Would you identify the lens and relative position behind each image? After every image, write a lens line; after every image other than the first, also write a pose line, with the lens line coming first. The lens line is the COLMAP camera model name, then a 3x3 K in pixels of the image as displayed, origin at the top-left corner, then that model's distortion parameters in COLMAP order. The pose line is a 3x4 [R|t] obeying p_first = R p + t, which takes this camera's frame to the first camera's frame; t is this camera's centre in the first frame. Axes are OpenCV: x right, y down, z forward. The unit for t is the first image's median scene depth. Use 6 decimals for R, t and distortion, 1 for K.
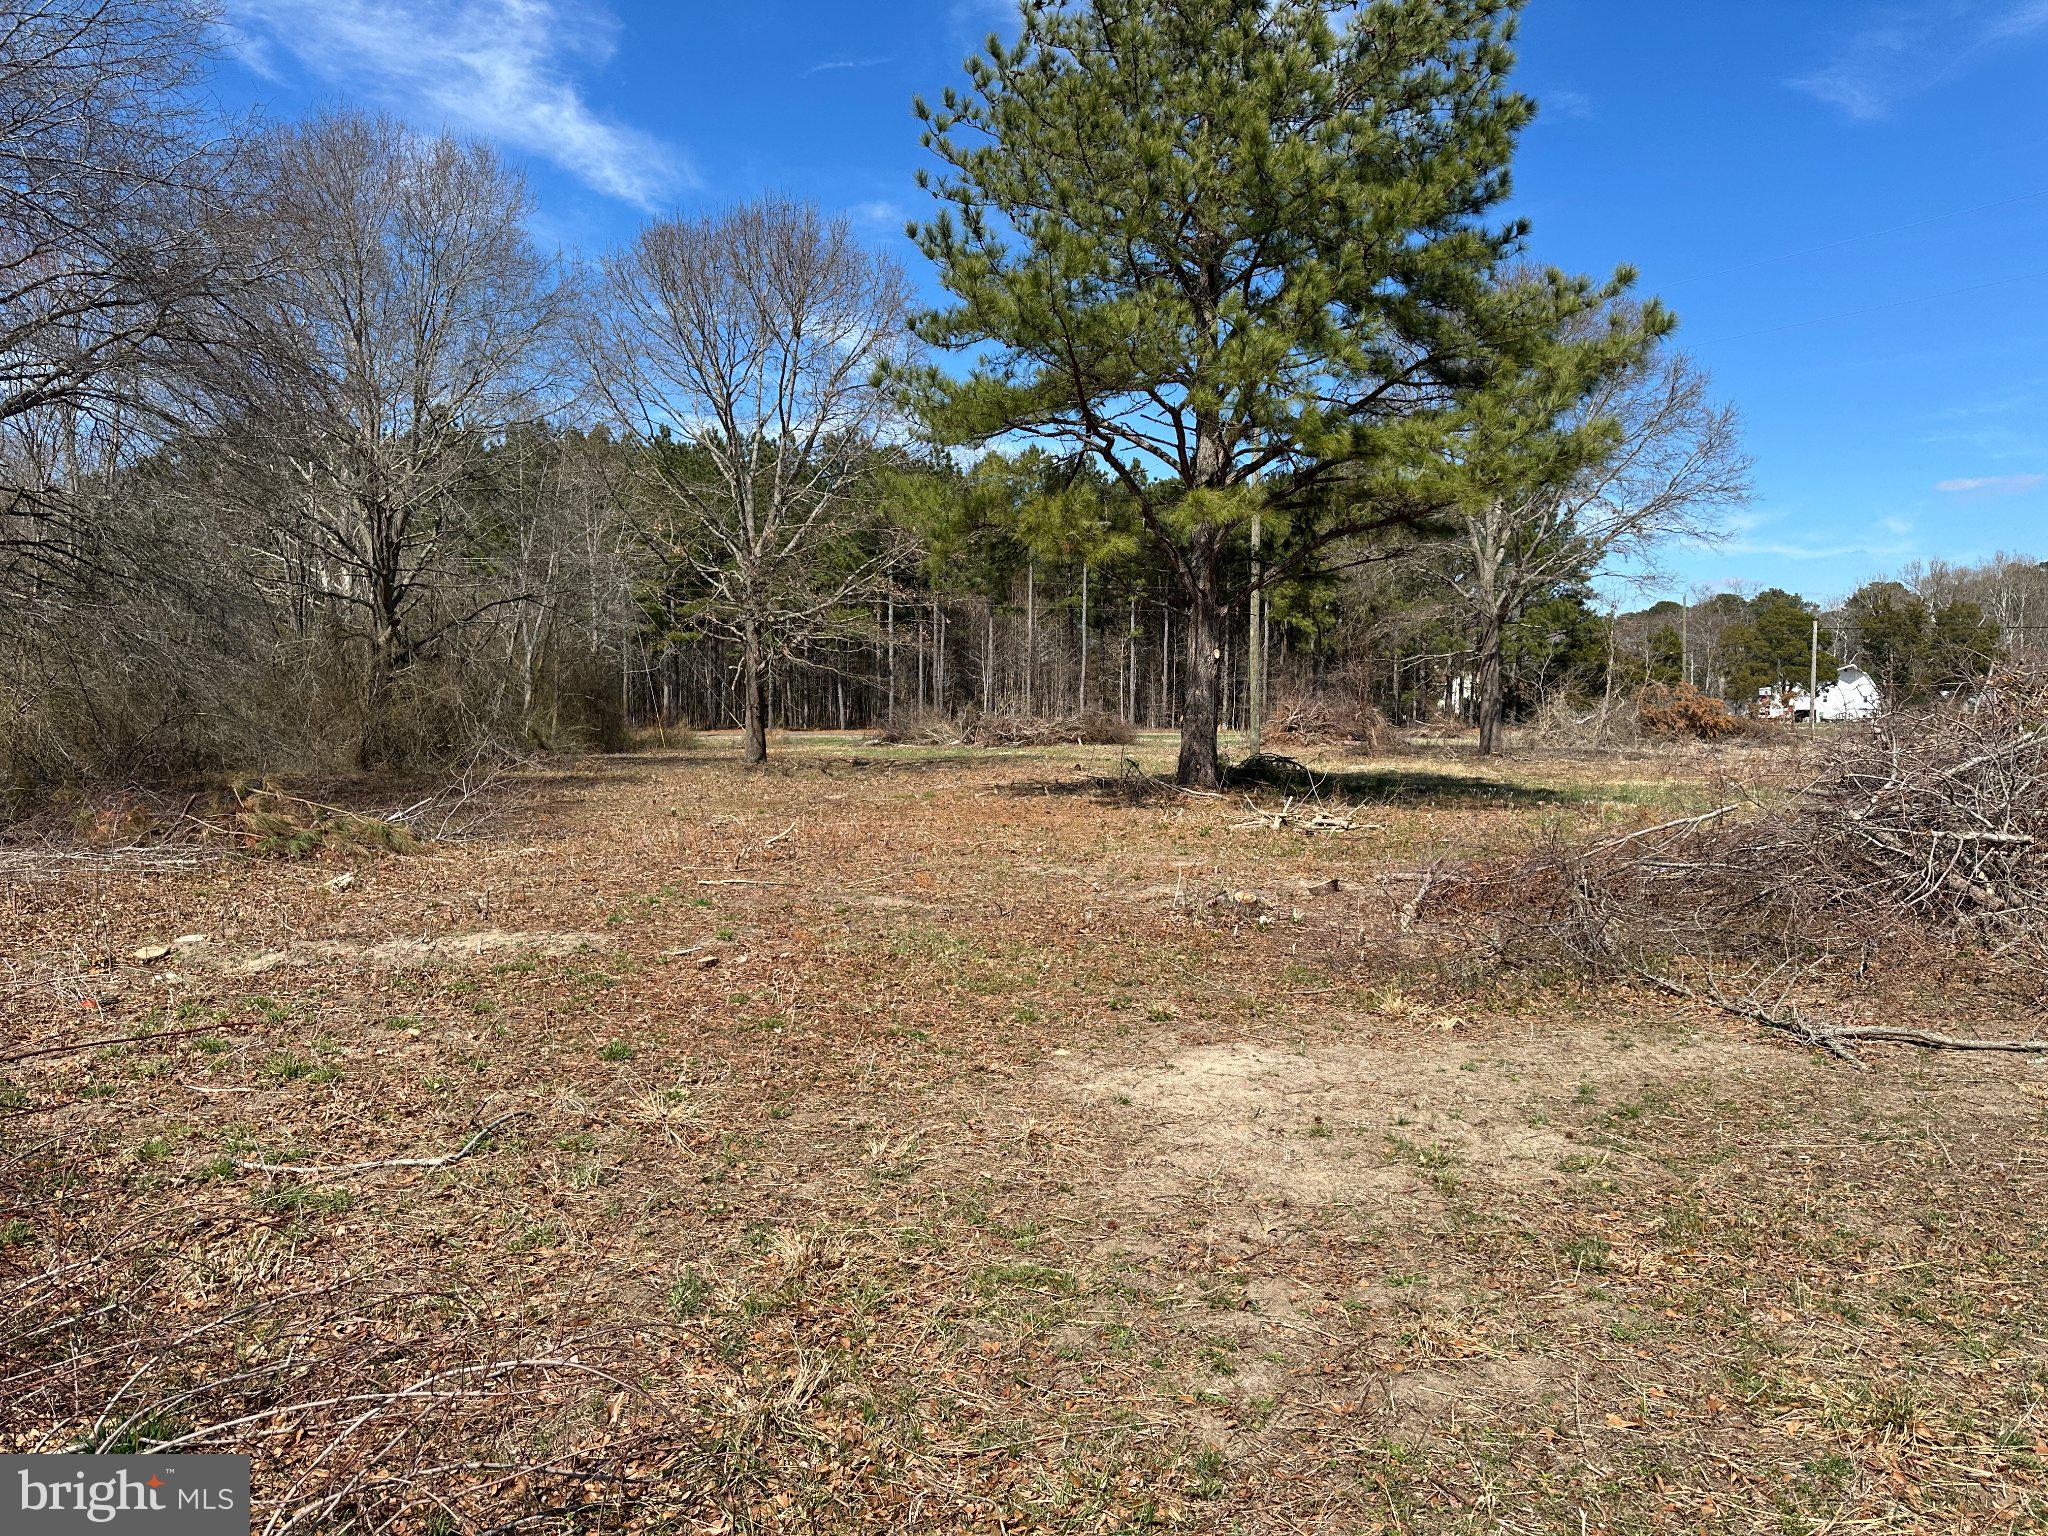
lens RADIAL K [[1368.7, 0, 999.1], [0, 1368.7, 770.0], [0, 0, 1]] dist [-0.004816, -0.017487]
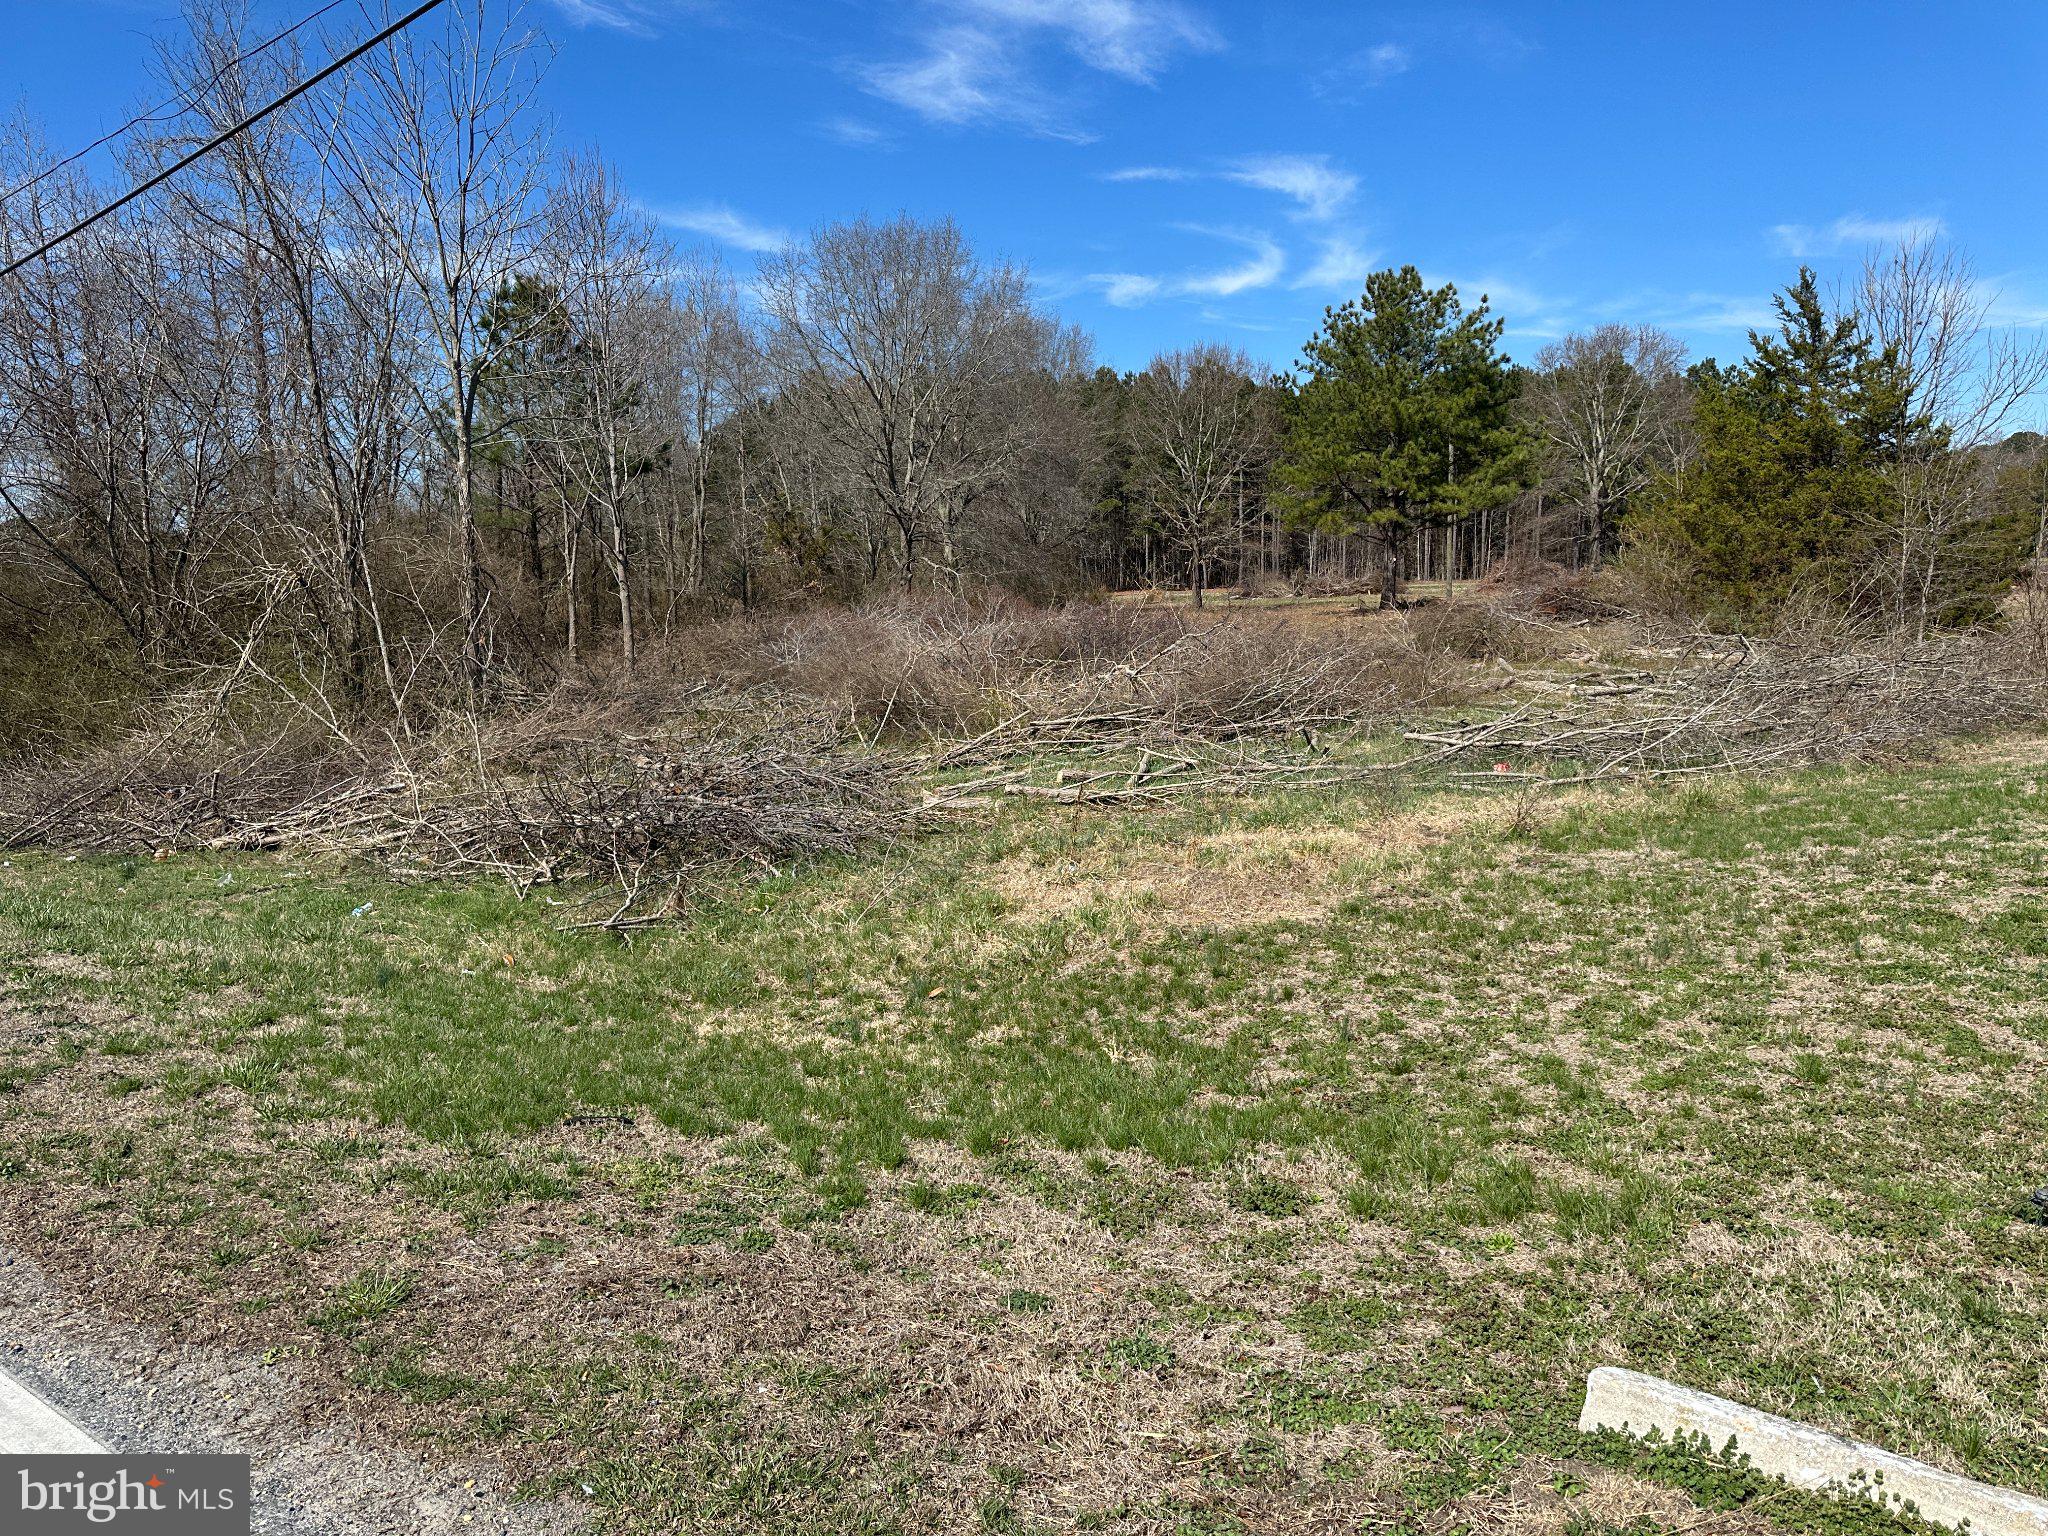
lens RADIAL K [[1377.7, 0, 1002.1], [0, 1377.7, 759.8], [0, 0, 1]] dist [0.175490, -0.350273]
pose [[0.973553, 0.003684, -0.228433, 0.012711], [0.018074, 0.995494, 0.093084, 0.014378], [0.227746, -0.094751, 0.969099, -0.701770]]
